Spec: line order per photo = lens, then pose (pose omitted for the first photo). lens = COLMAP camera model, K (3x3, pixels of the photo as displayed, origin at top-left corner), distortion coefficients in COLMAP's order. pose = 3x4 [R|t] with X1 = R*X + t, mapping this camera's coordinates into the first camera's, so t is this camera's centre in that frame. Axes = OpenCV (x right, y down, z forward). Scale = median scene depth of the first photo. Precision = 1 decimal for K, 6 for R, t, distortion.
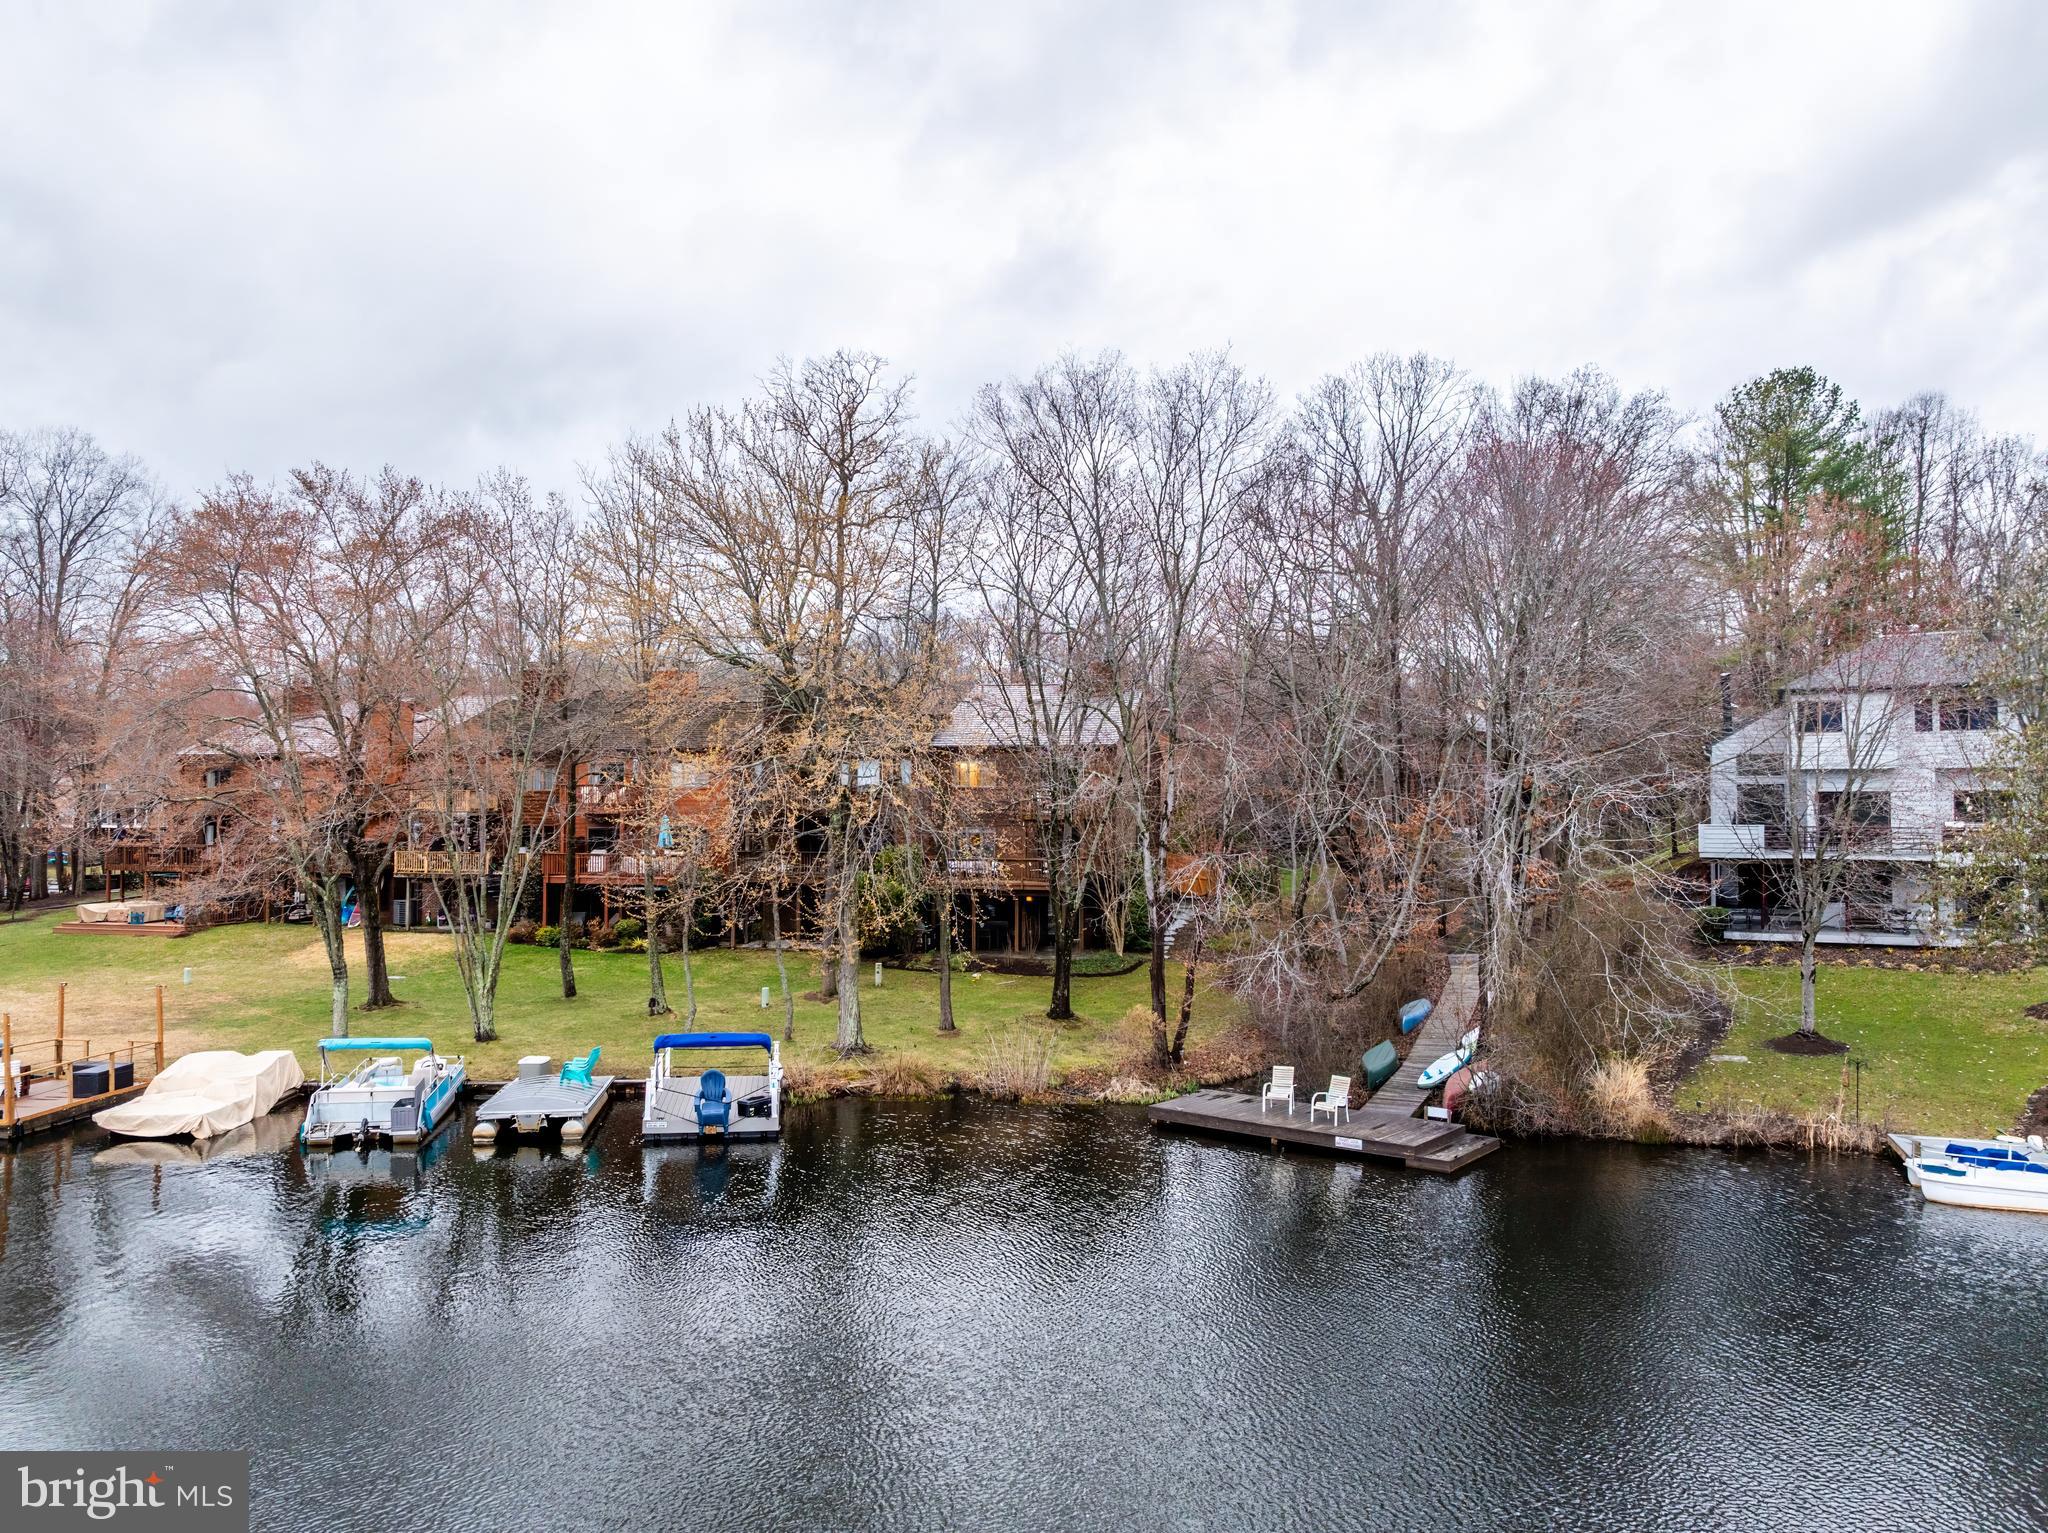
lens RADIAL K [[1444.9, 0, 1024.0], [0, 1444.9, 766.5], [0, 0, 1]] dist [-0.040806, 0.000447]
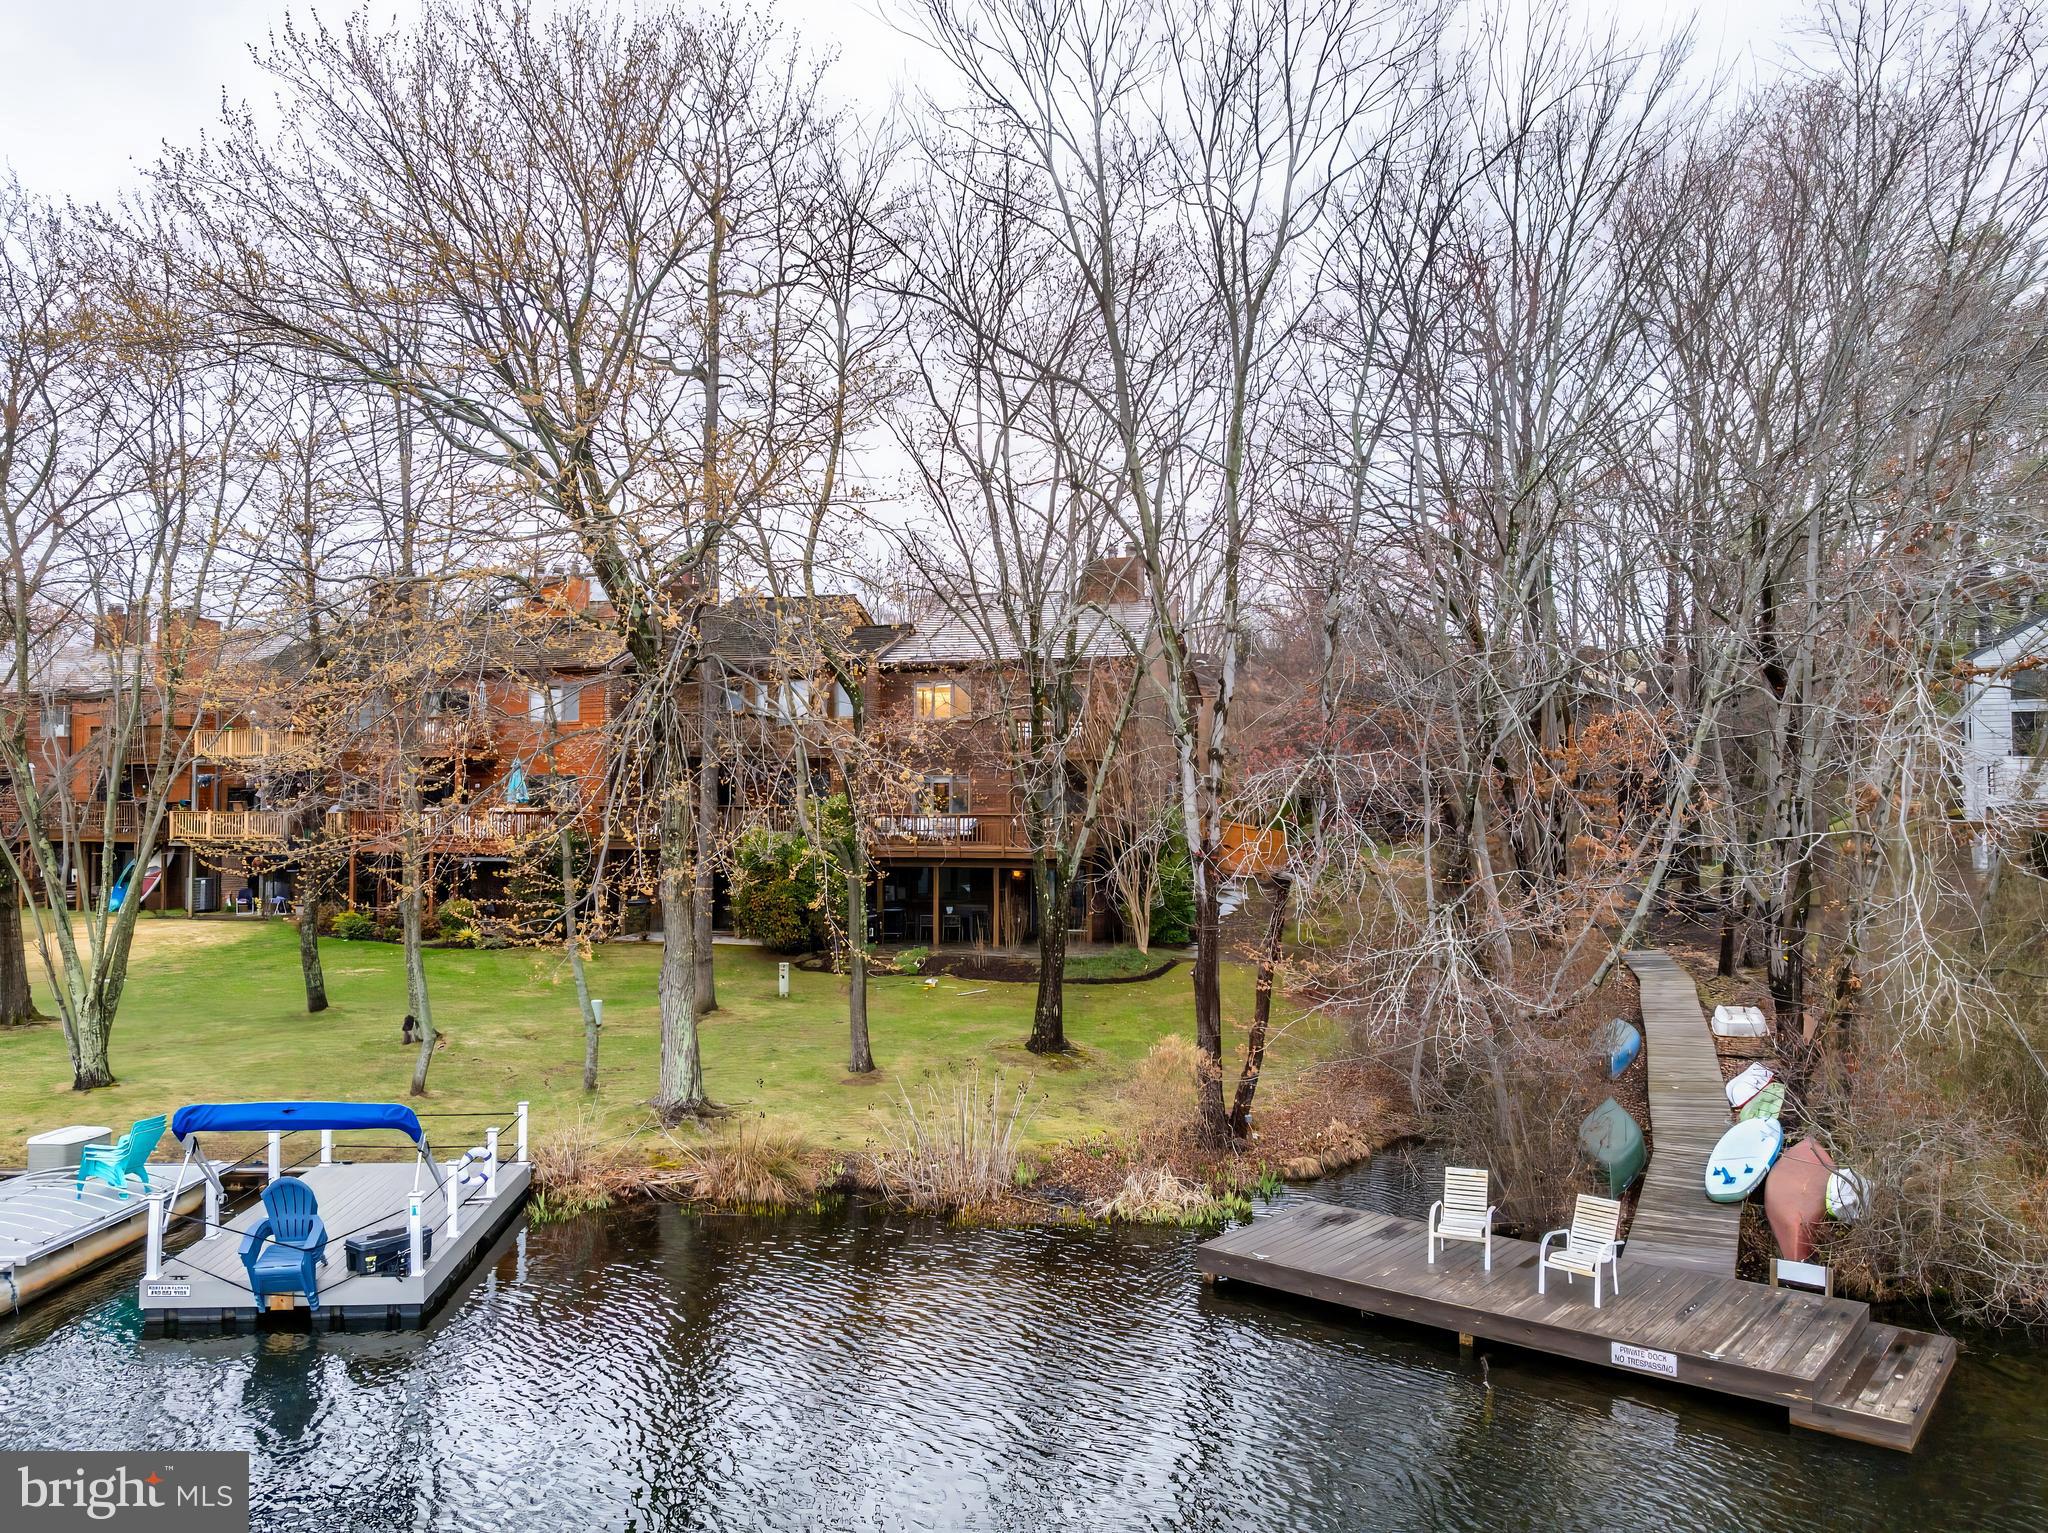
lens RADIAL K [[1444.9, 0, 1024.0], [0, 1444.9, 766.5], [0, 0, 1]] dist [-0.040806, 0.000447]
pose [[0.999838, -0.001214, -0.017982, 0.029827], [0.001211, 0.999999, -0.000184, 0.057405], [0.017982, 0.000163, 0.999838, 0.419730]]
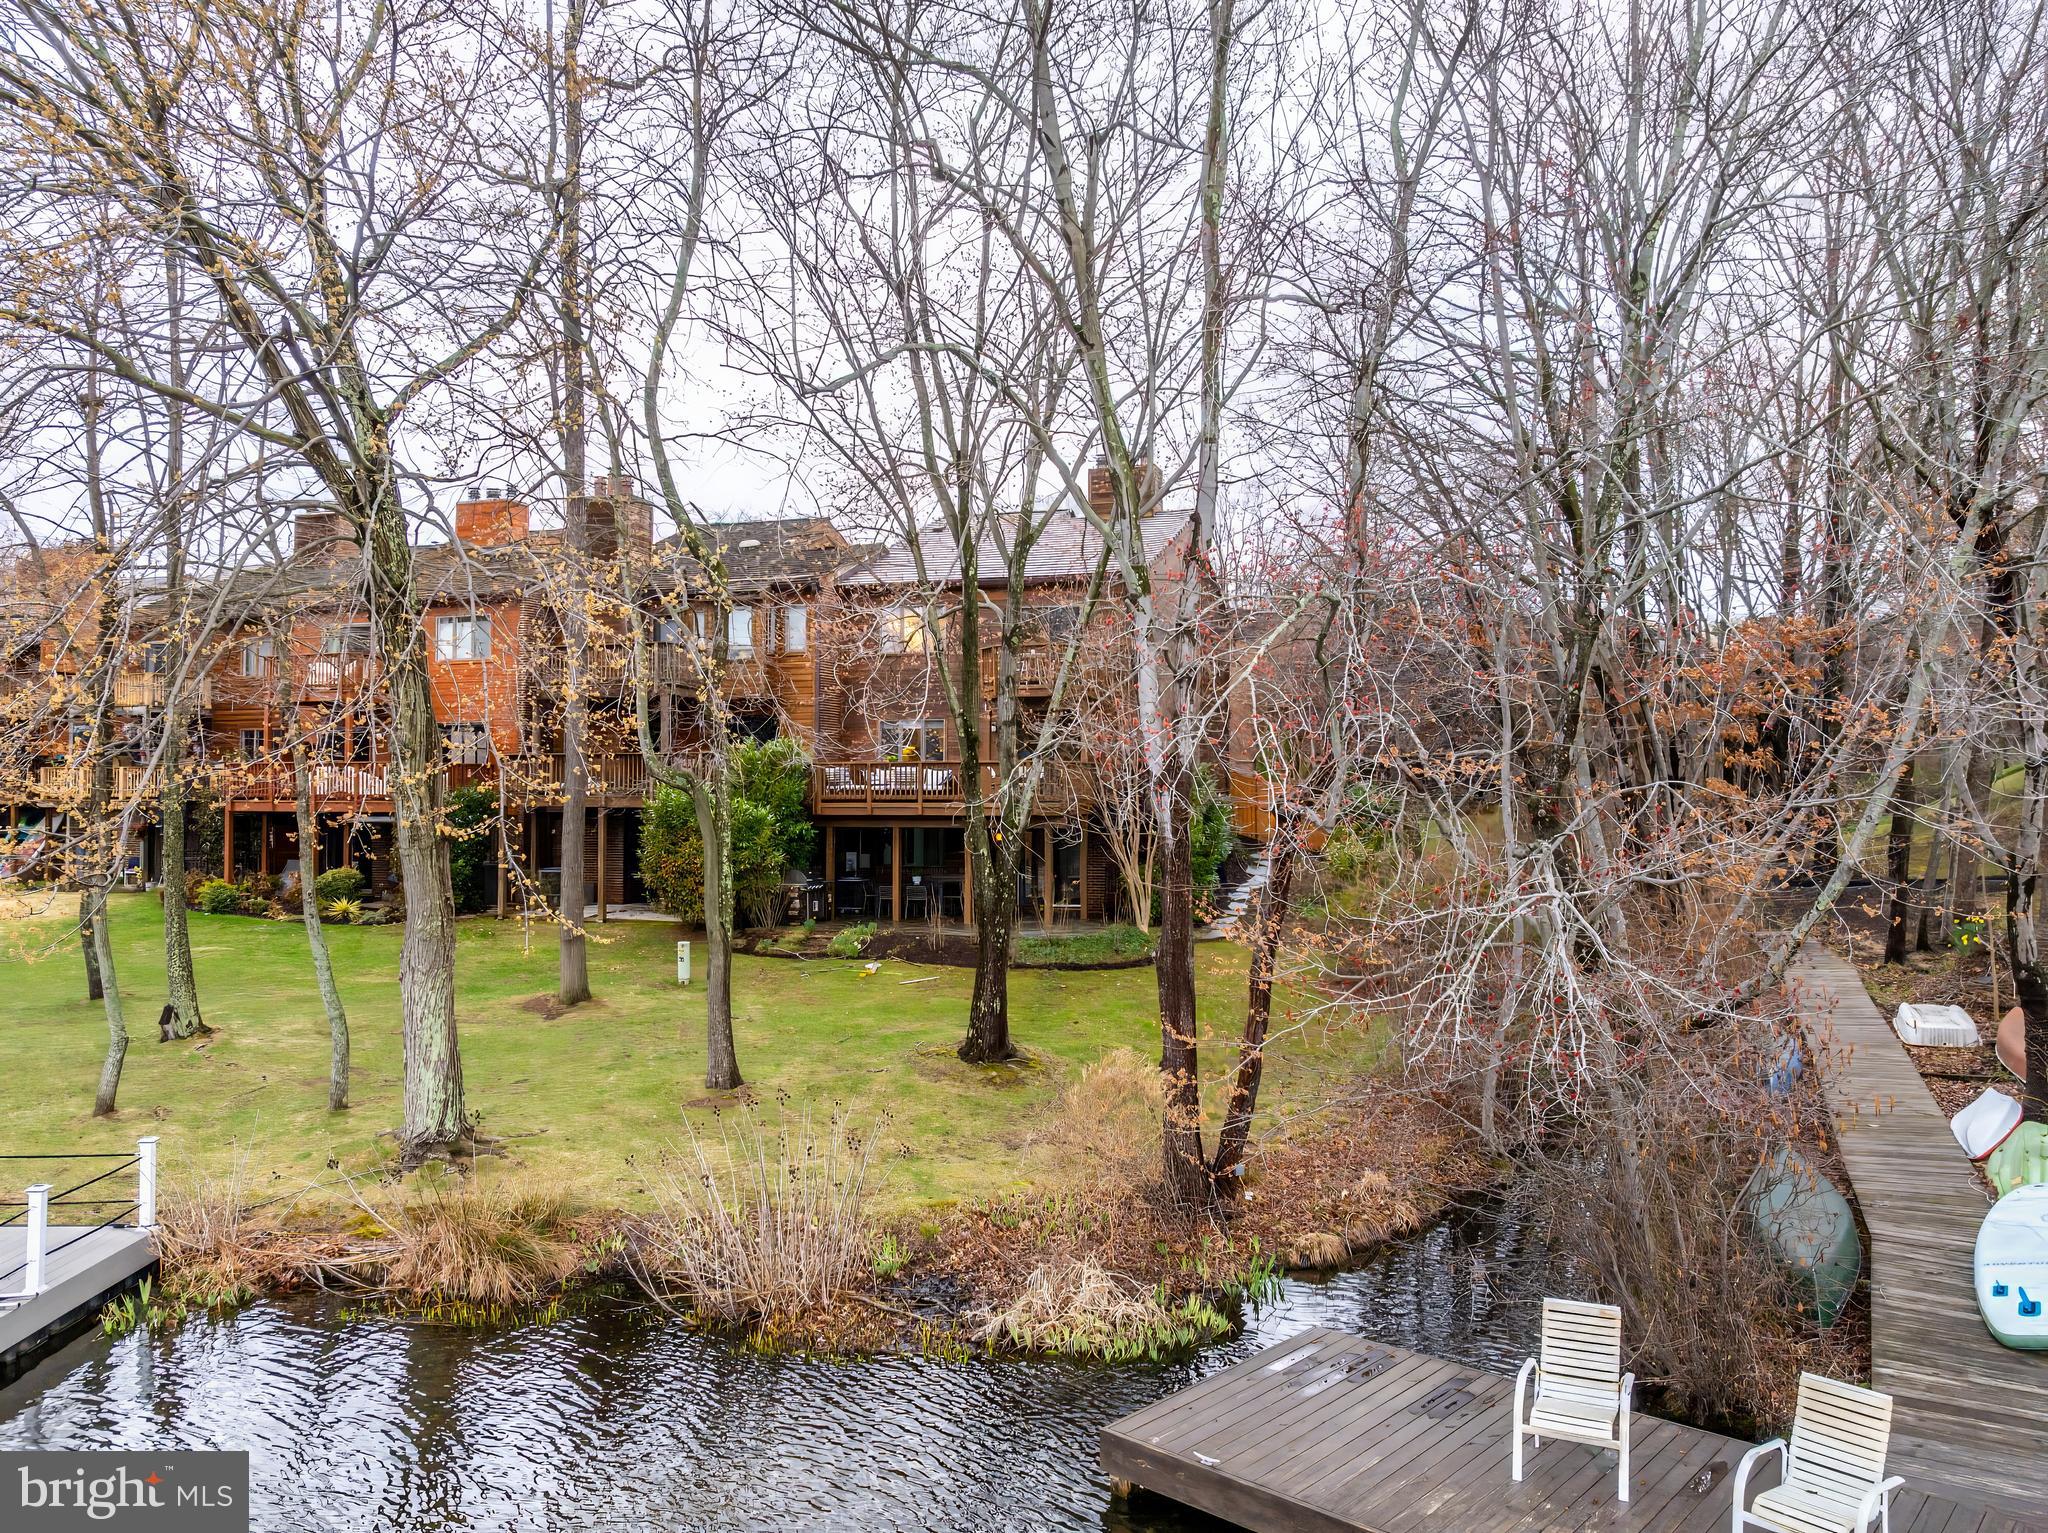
lens RADIAL K [[1447.6, 0, 1024.2], [0, 1447.6, 761.1], [0, 0, 1]] dist [-0.039058, -0.008734]
pose [[0.997959, -0.002847, -0.063792, 0.075912], [0.003194, 0.999981, 0.005337, 0.085233], [0.063776, -0.005529, 0.997949, 0.603698]]
